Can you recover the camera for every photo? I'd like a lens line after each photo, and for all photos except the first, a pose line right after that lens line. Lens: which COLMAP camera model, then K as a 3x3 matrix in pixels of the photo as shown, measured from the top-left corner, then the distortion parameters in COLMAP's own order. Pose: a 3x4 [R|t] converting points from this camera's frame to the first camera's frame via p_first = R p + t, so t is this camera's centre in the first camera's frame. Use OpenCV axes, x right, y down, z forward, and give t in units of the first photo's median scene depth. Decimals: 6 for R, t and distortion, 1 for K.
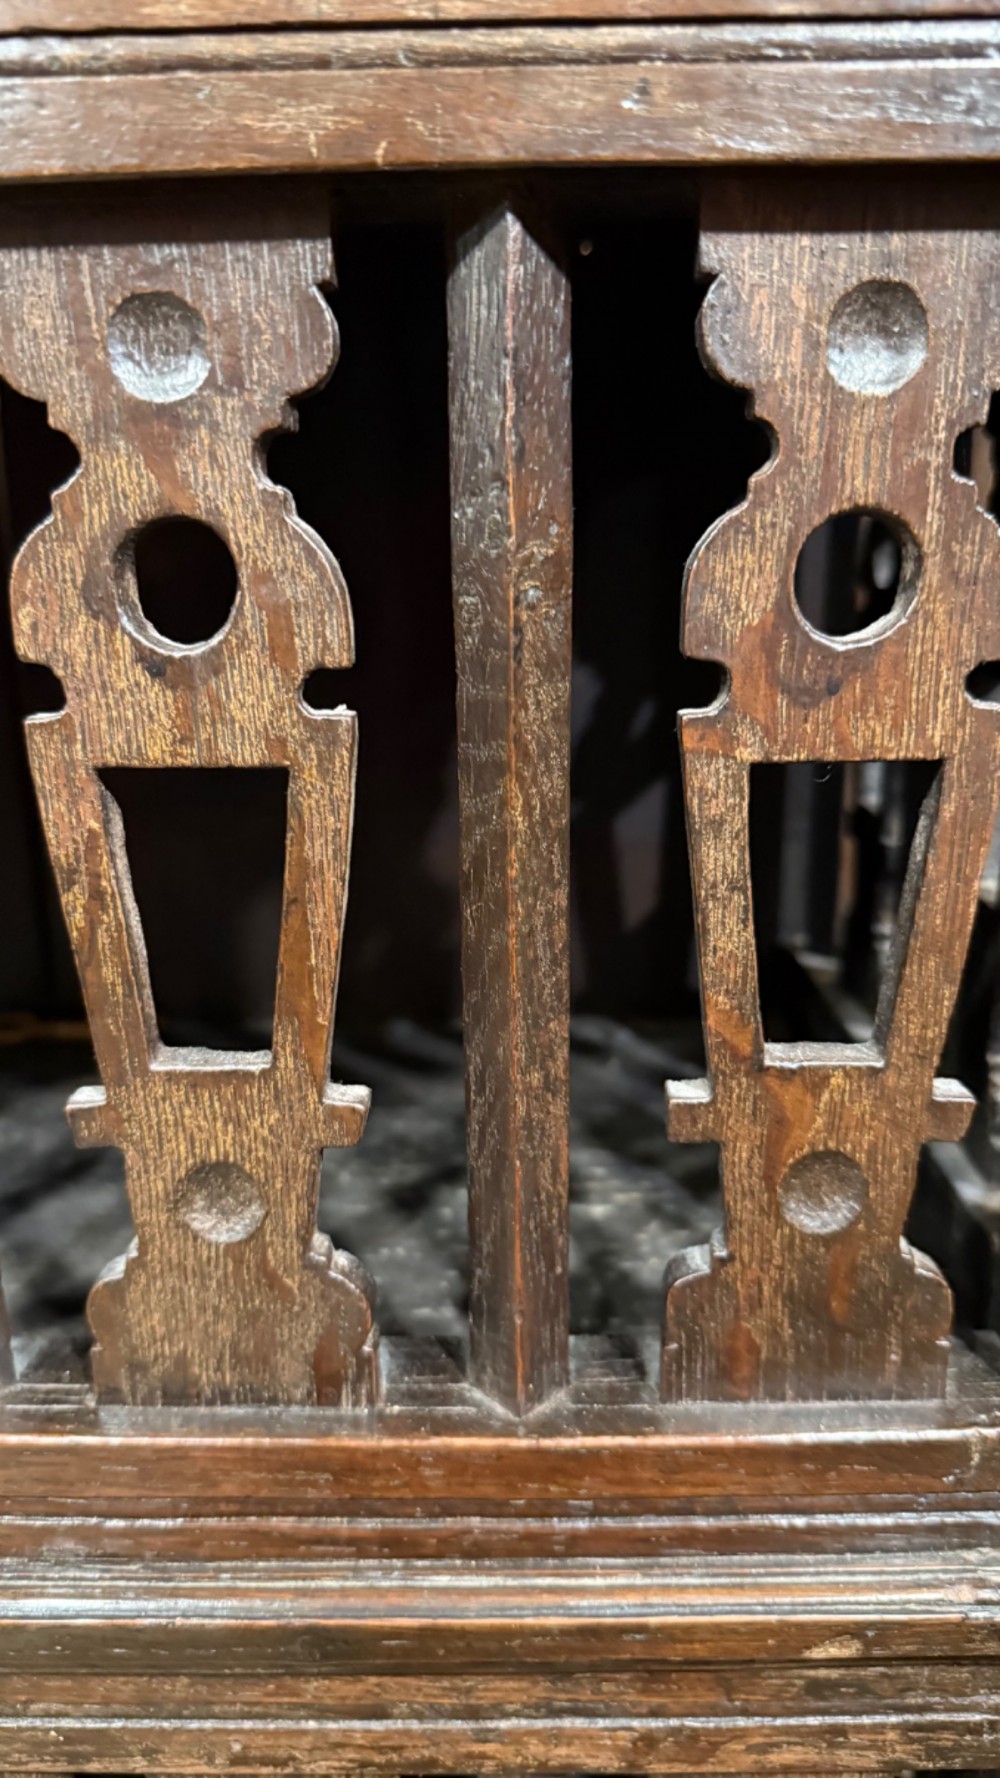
lens RADIAL K [[1250.7, 0, 534.8], [0, 1250.7, 894.3], [0, 0, 1]] dist [0.130181, -0.236080]
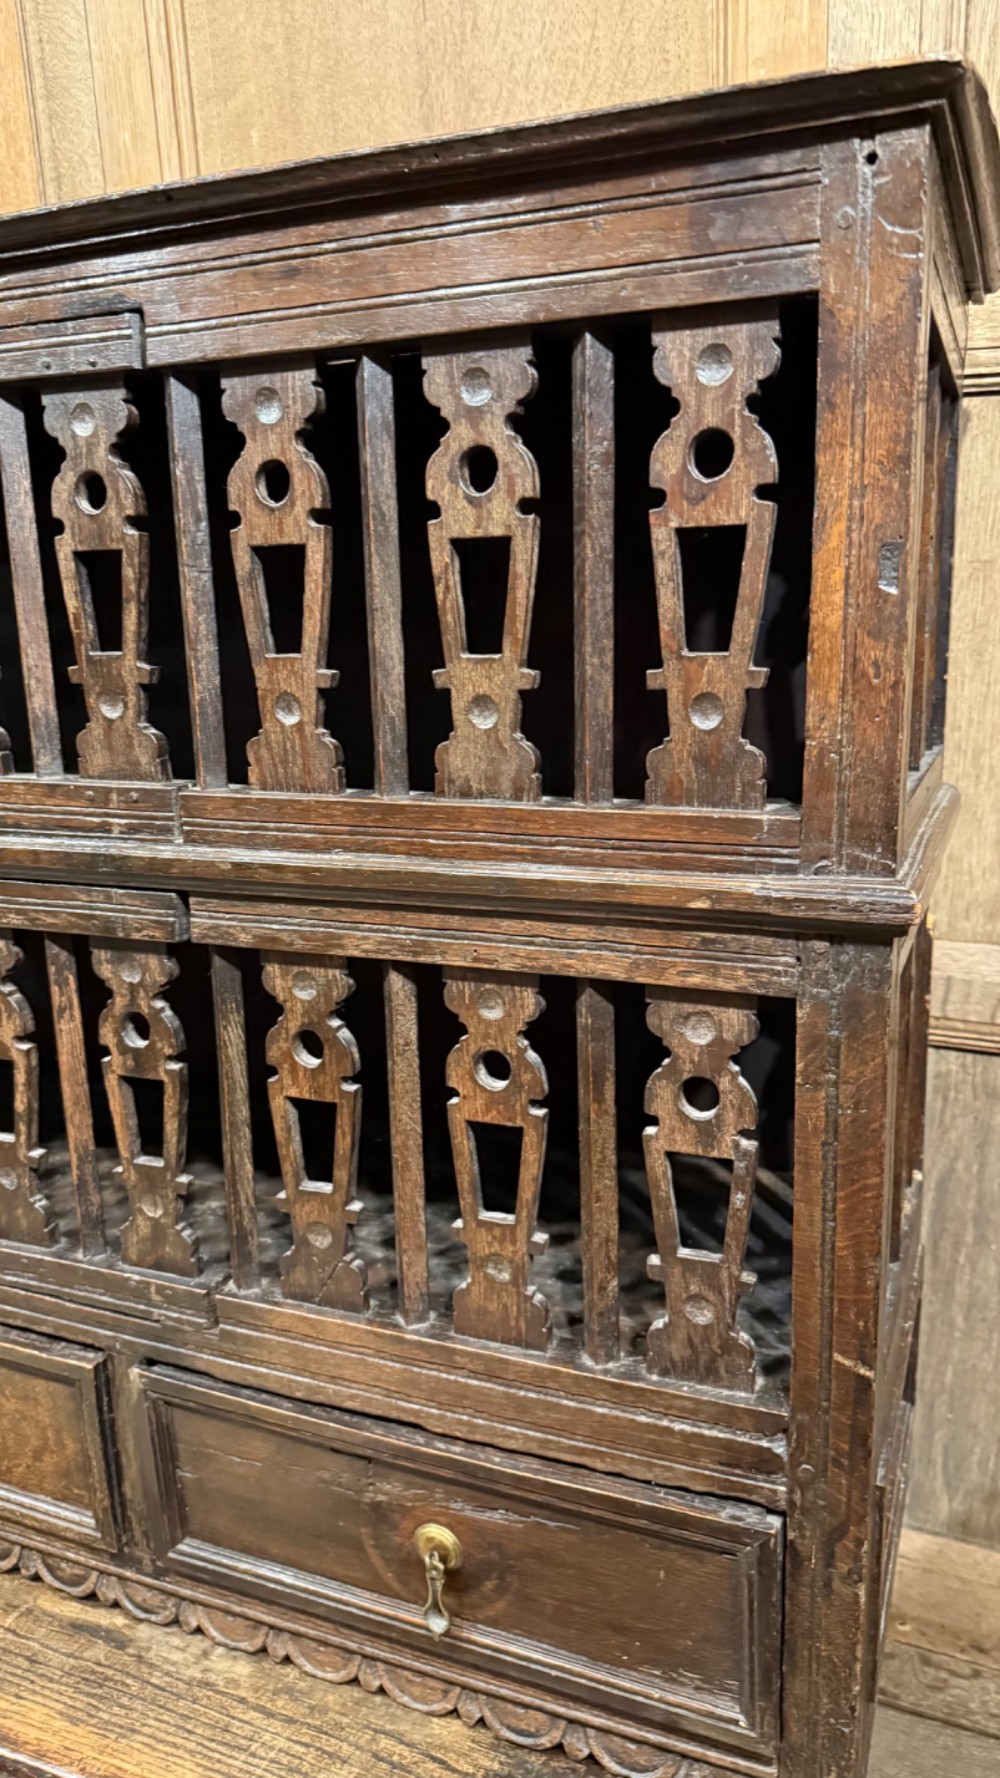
lens RADIAL K [[1250.7, 0, 534.8], [0, 1250.7, 894.3], [0, 0, 1]] dist [0.130181, -0.236080]
pose [[0.932885, 0.071057, -0.353095, 0.897184], [-0.083015, 0.996371, -0.018816, 0.740609], [0.350477, 0.046865, 0.935398, -1.554415]]
